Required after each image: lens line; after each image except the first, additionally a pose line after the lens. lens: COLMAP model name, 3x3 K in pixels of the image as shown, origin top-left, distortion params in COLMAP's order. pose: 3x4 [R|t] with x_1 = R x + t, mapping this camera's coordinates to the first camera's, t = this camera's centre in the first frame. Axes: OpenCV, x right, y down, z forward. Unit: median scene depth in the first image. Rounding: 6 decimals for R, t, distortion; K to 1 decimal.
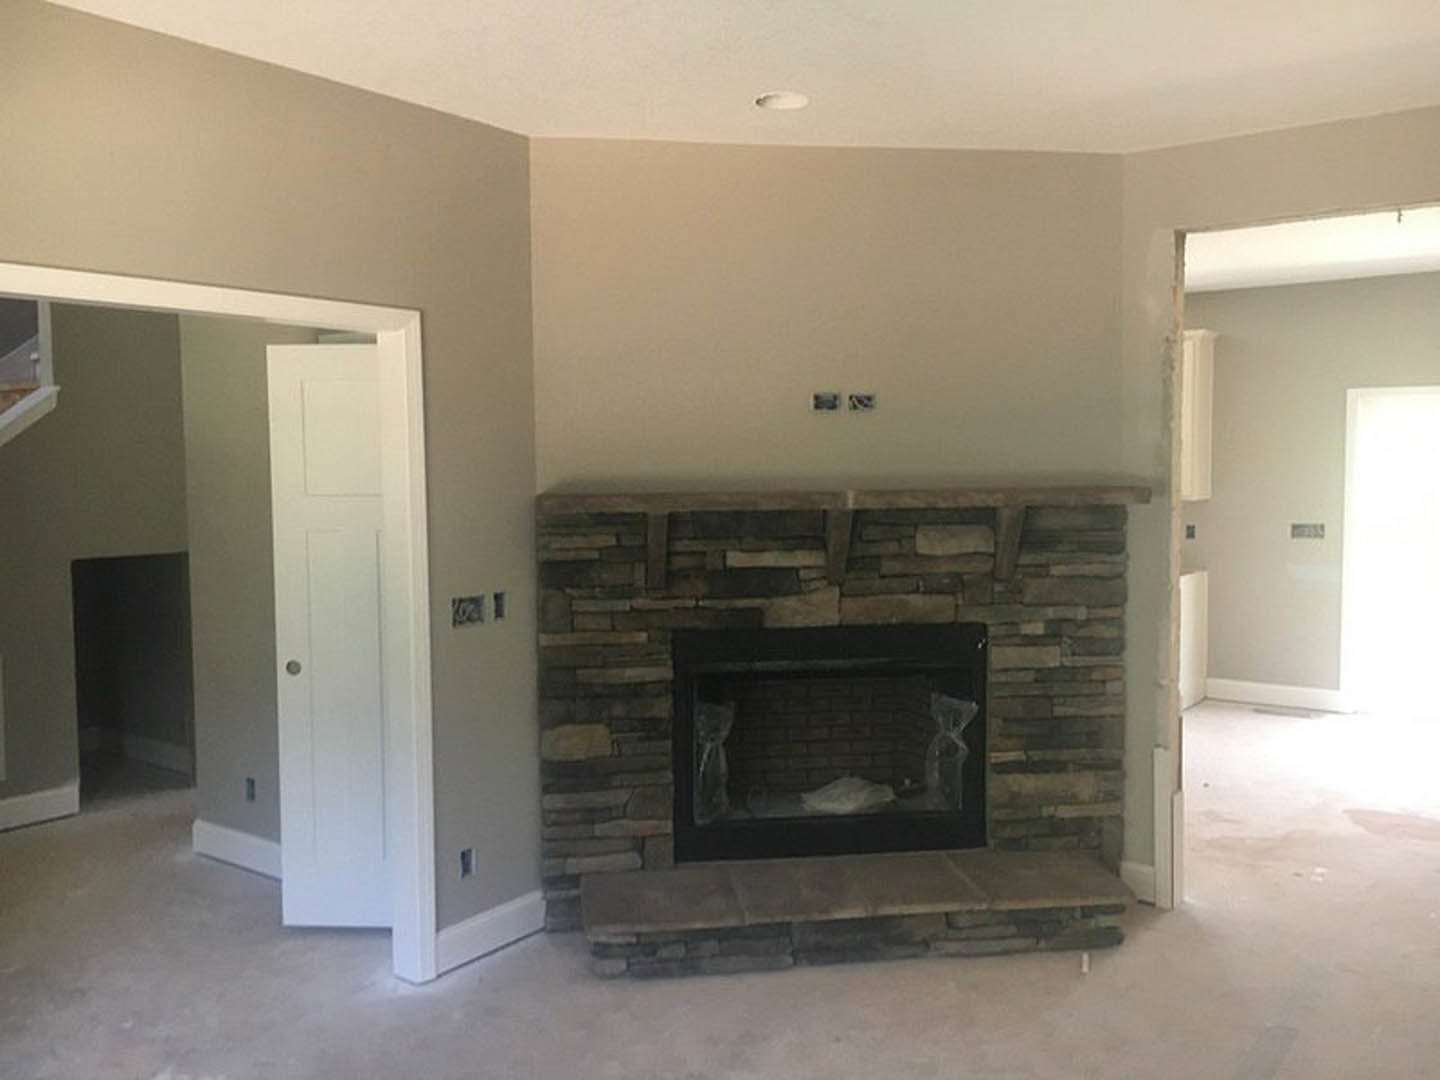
lens RADIAL K [[1231.2, 0, 720.0], [0, 1231.2, 540.0], [0, 0, 1]] dist [0.064288, -0.004877]
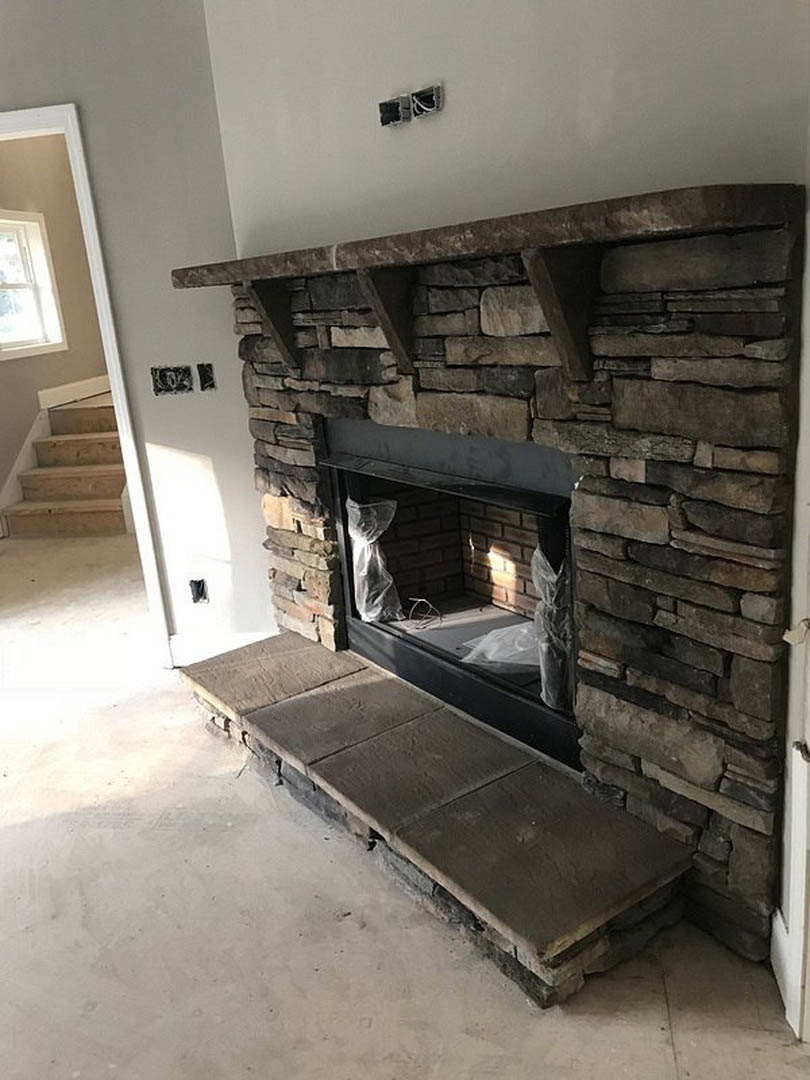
lens RADIAL K [[893.2, 0, 405.0], [0, 893.2, 540.0], [0, 0, 1]] dist [0.016193, 0.005218]
pose [[0.463972, 0.217783, -0.858662, 0.569009], [0.029076, 0.965043, 0.260475, -0.007985], [0.885372, -0.145820, 0.441421, 0.725164]]
